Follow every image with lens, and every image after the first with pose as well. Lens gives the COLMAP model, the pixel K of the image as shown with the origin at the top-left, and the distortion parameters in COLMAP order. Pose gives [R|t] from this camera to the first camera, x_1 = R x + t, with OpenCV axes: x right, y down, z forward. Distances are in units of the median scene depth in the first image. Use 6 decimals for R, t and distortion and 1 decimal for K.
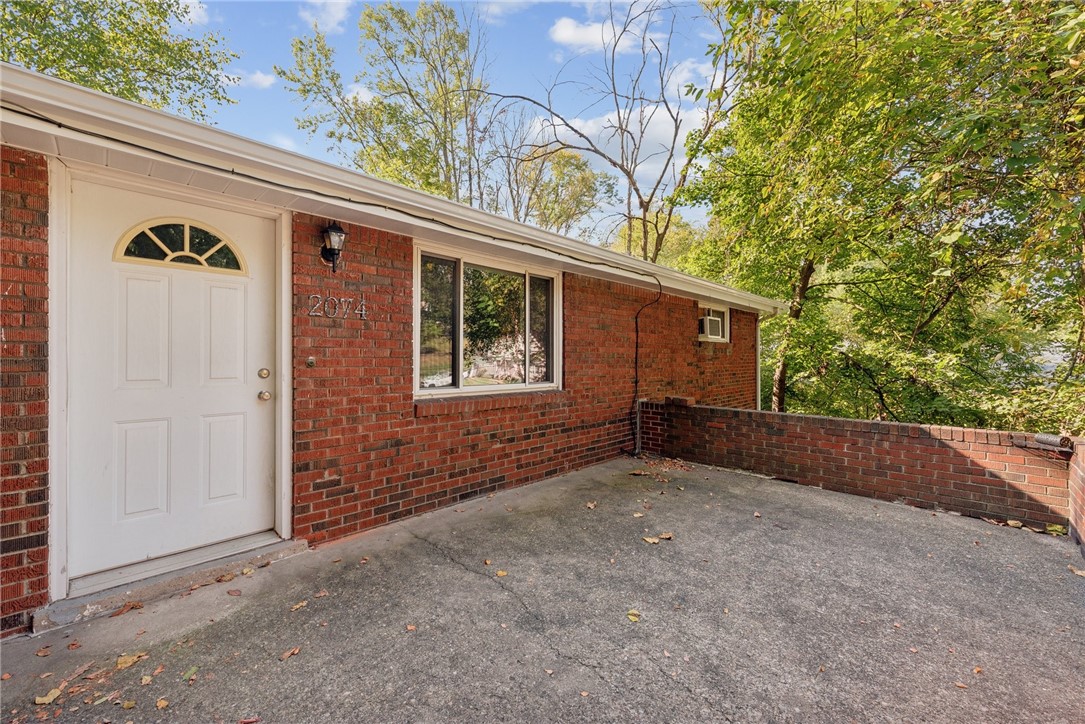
lens RADIAL K [[434.5, 0, 560.3], [0, 434.5, 359.5], [0, 0, 1]] dist [0.000726, -0.000030]
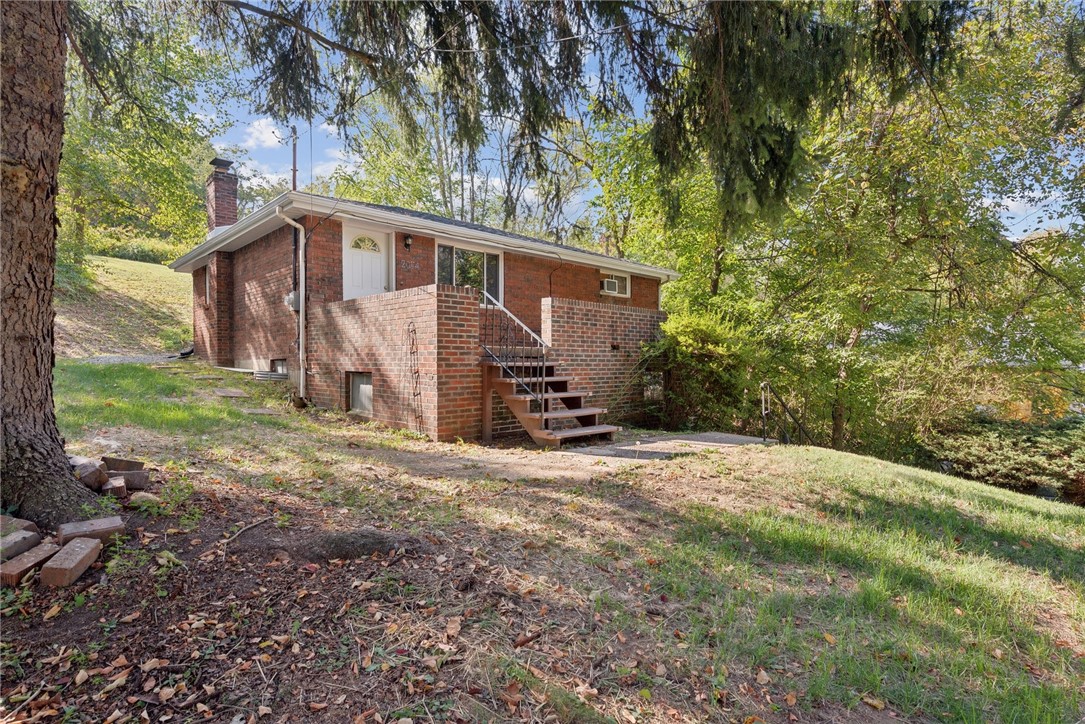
lens RADIAL K [[531.0, 0, 542.5], [0, 531.0, 362.0], [0, 0, 1]] dist [0.001959, 0.000087]
pose [[0.998534, 0.005446, -0.053861, 0.329656], [-0.005117, 0.999967, 0.006243, 0.303166], [0.053893, -0.005958, 0.998529, -1.495032]]
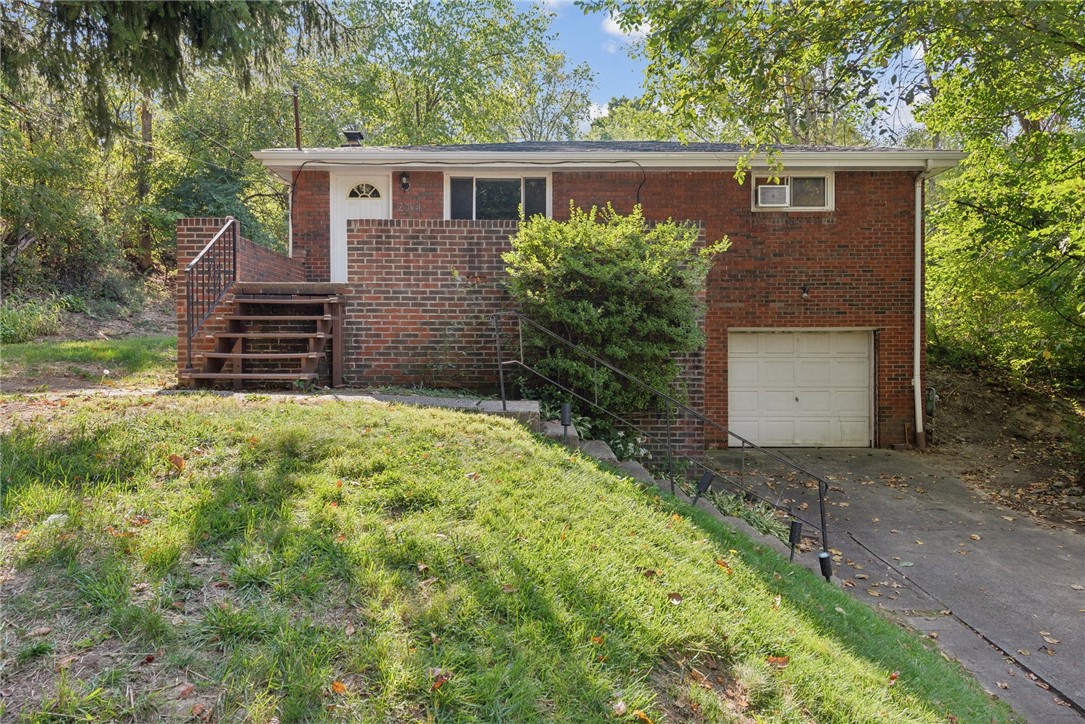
lens RADIAL K [[695.2, 0, 542.5], [0, 695.2, 362.0], [0, 0, 1]] dist [0.021278, 0.000042]
pose [[0.683740, 0.011052, -0.729642, 1.814676], [-0.001261, 0.999902, 0.013963, 0.438118], [0.729725, -0.008627, 0.683686, -0.707245]]
